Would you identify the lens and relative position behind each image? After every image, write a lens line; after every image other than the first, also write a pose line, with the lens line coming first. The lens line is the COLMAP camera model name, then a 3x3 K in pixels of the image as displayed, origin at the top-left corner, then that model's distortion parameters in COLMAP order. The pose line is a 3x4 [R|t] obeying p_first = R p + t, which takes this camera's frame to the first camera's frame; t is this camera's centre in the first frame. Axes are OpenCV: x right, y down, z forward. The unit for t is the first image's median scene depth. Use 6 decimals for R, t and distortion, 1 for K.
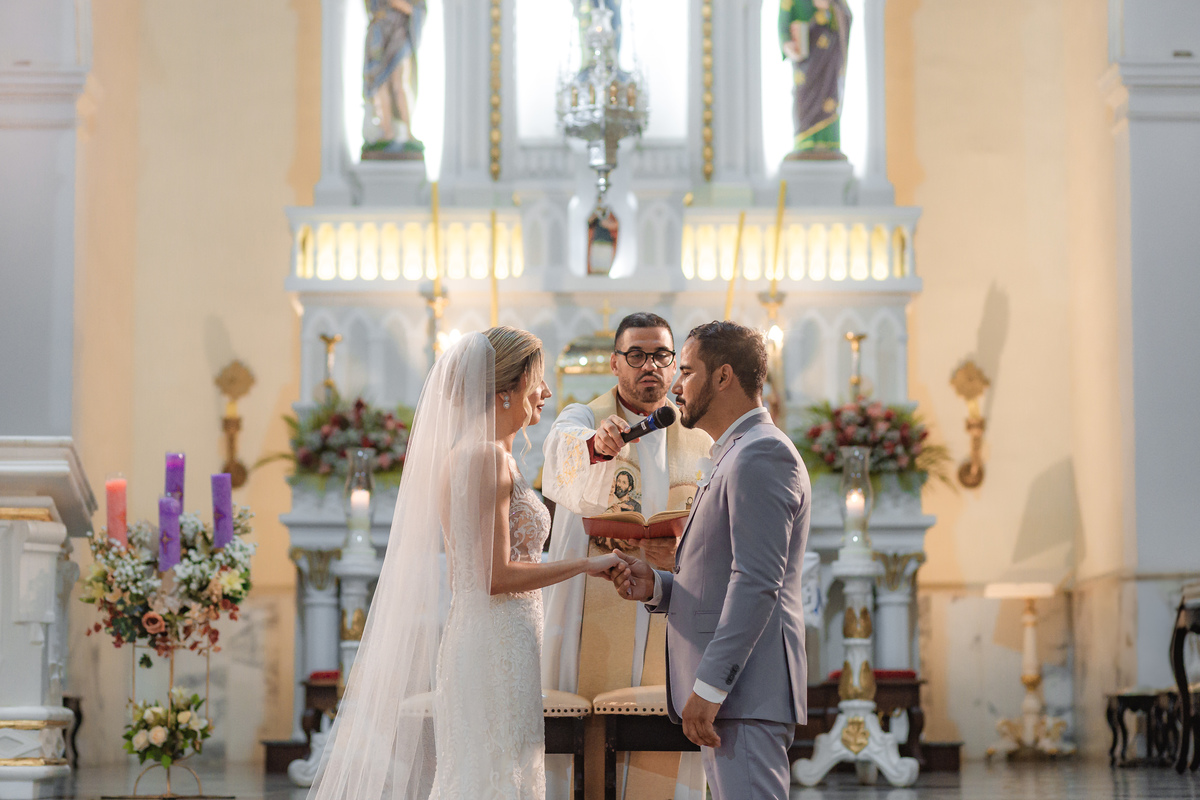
lens RADIAL K [[2927.1, 0, 600.6], [0, 2927.1, 405.7], [0, 0, 1]] dist [0.022345, 0.000000]
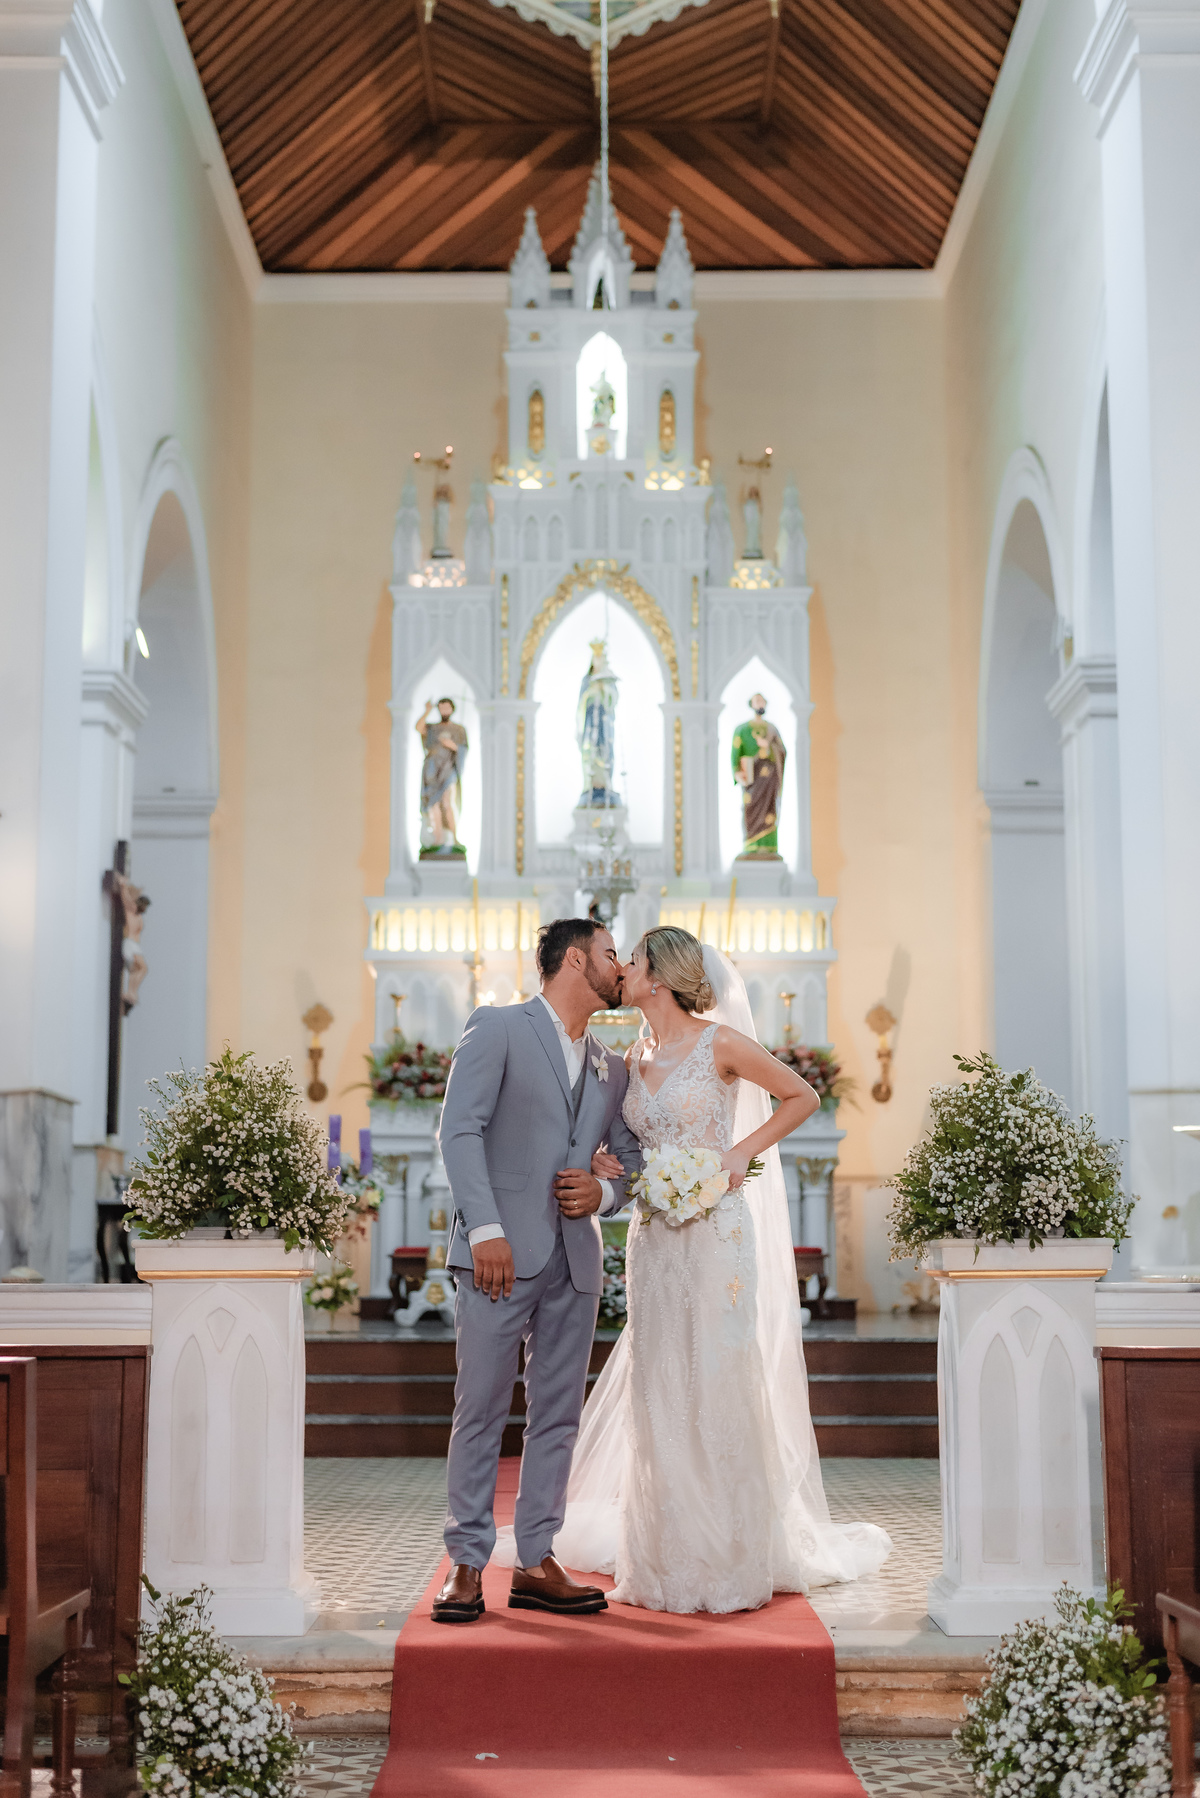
lens RADIAL K [[2838.6, 0, 590.3], [0, 2838.6, 815.2], [0, 0, 1]] dist [-0.011287, 0.000000]
pose [[0.999999, 0.001379, -0.000652, -0.002902], [-0.001413, 0.998509, -0.054576, -0.034131], [0.000576, 0.054576, 0.998509, -0.300660]]
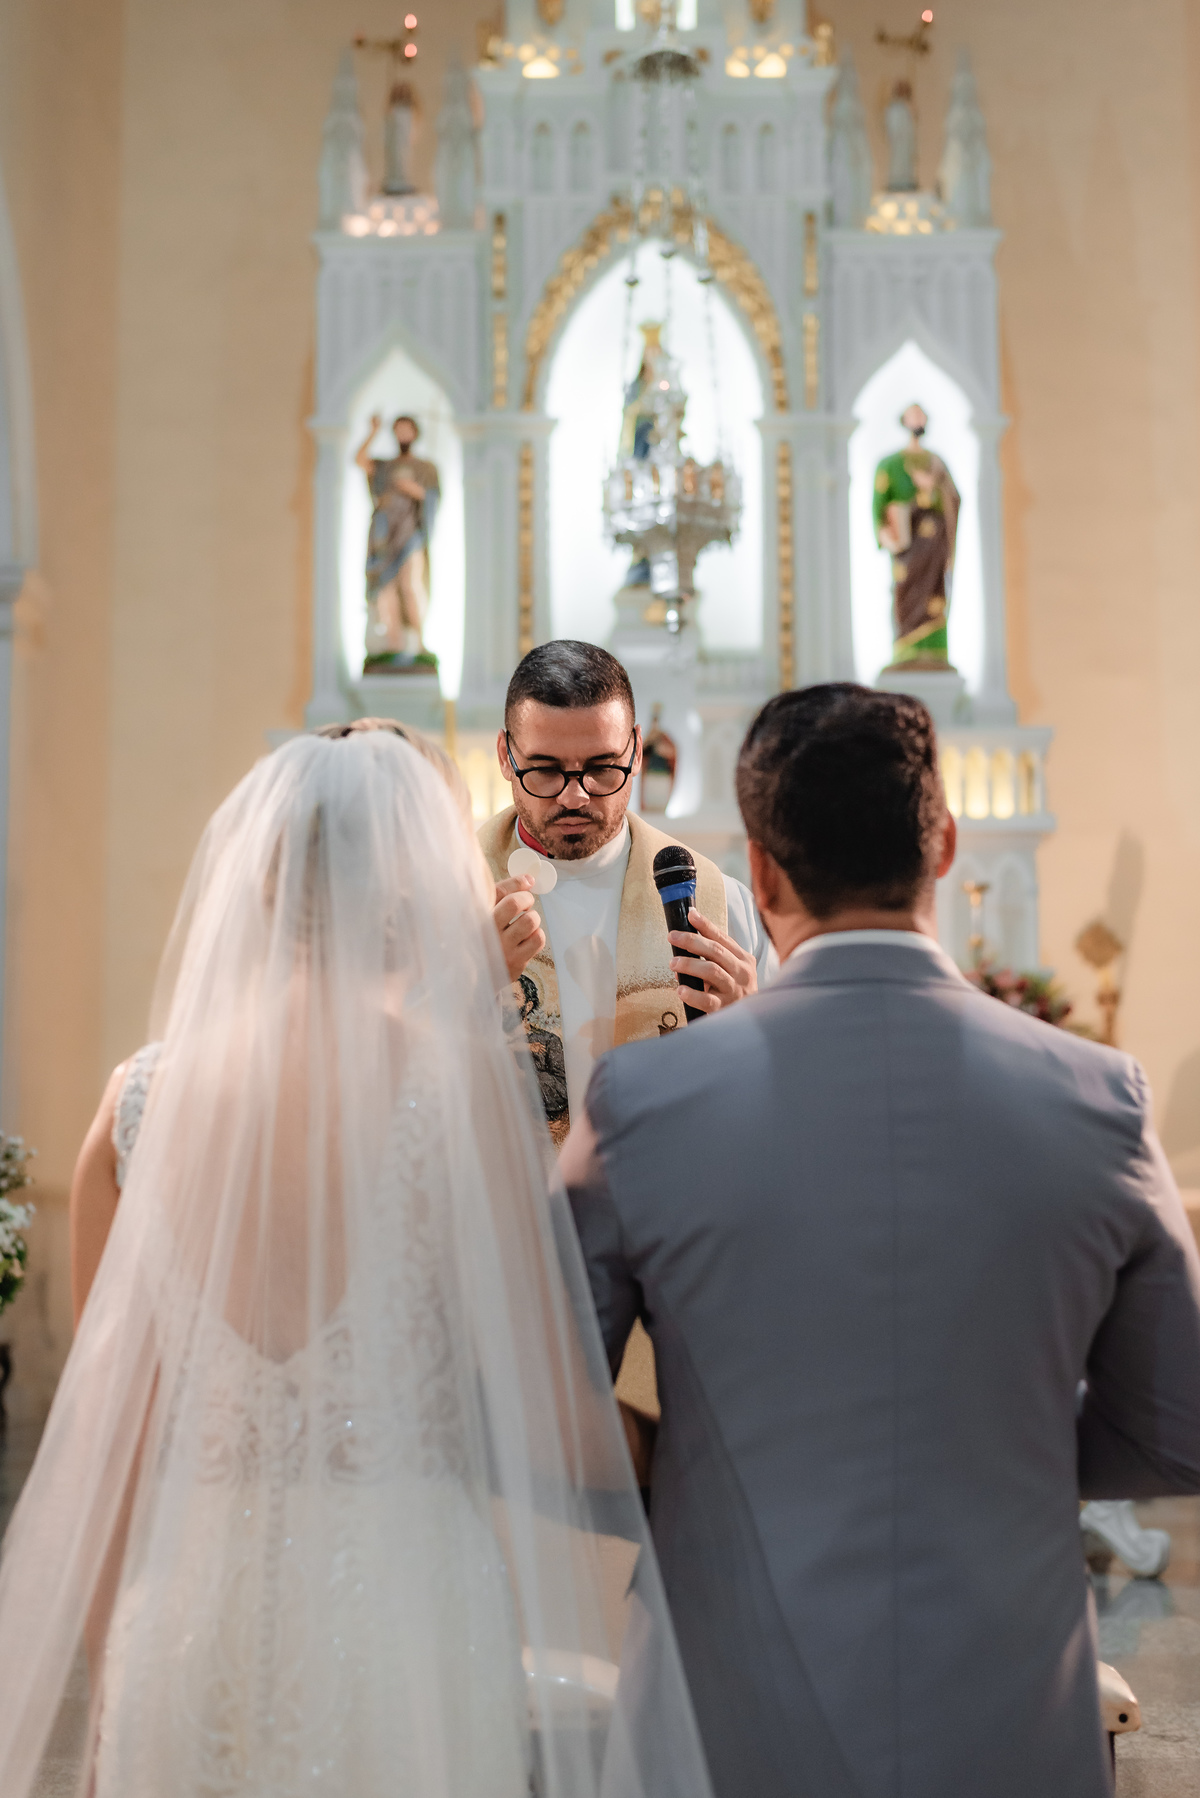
lens RADIAL K [[2620.5, 0, 599.8], [0, 2620.5, 886.6], [0, 0, 1]] dist [-0.023611, 0.000000]
pose [[0.999680, -0.005457, -0.024685, 0.002331], [0.004511, 0.999260, -0.038209, 0.003003], [0.024875, 0.038086, 0.998965, 0.278285]]
